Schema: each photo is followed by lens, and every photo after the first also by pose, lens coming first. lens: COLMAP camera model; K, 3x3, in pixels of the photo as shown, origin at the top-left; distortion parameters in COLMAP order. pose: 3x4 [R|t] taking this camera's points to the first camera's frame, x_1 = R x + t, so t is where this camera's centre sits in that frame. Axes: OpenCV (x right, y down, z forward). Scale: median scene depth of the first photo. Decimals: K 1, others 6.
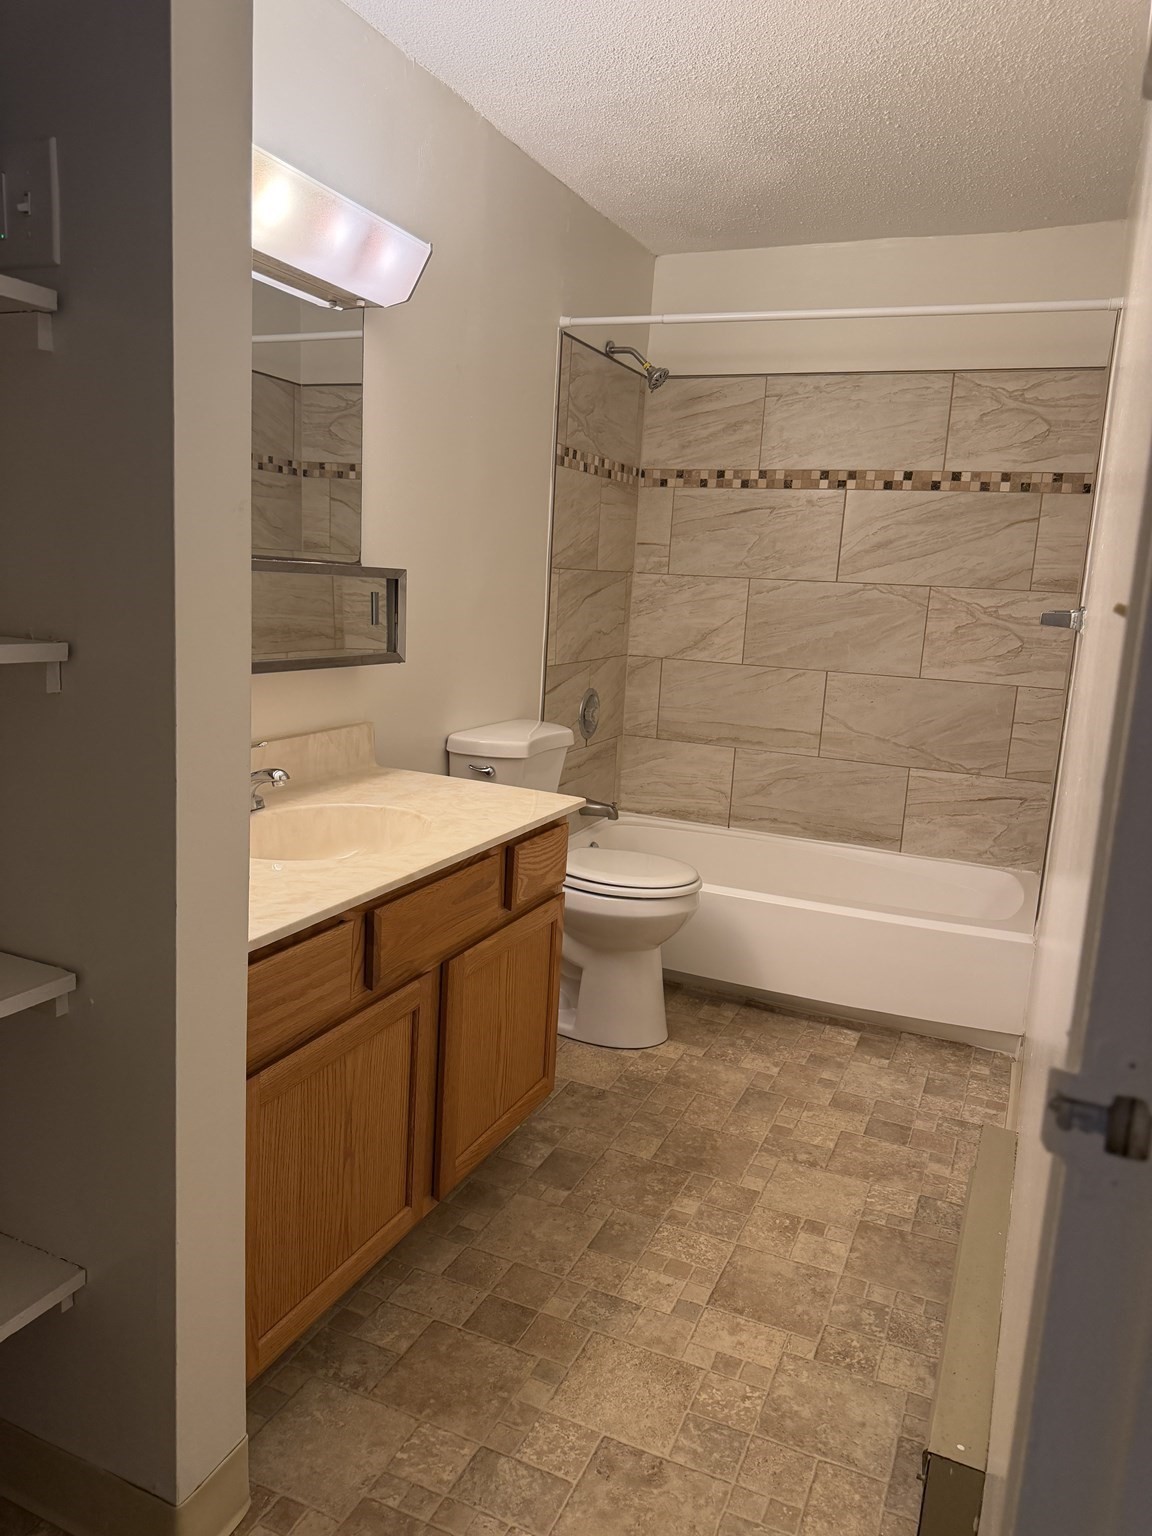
lens RADIAL K [[1097.6, 0, 576.0], [0, 1097.6, 768.0], [0, 0, 1]] dist [0.086535, -0.096126]
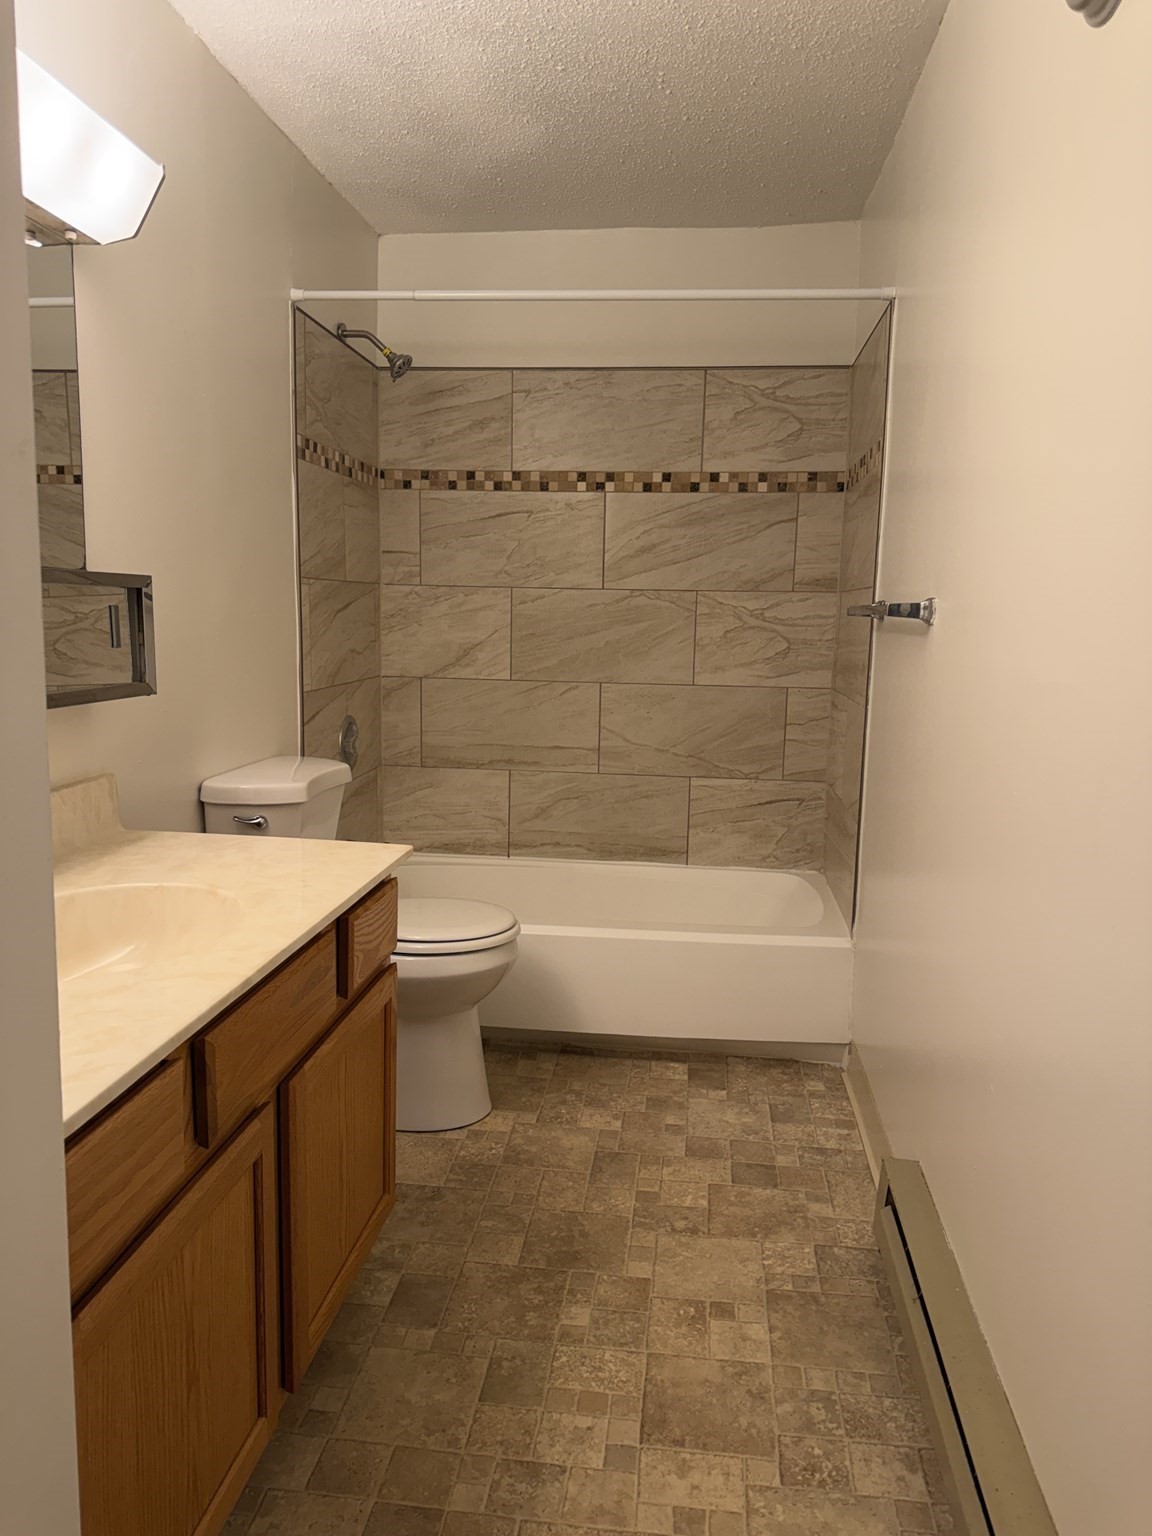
lens RADIAL K [[1097.6, 0, 576.0], [0, 1097.6, 768.0], [0, 0, 1]] dist [0.086535, -0.096126]
pose [[0.955783, -0.076375, 0.283980, -0.076806], [0.081693, 0.996634, -0.006913, -0.011331], [-0.282496, 0.029807, 0.958805, 0.120734]]
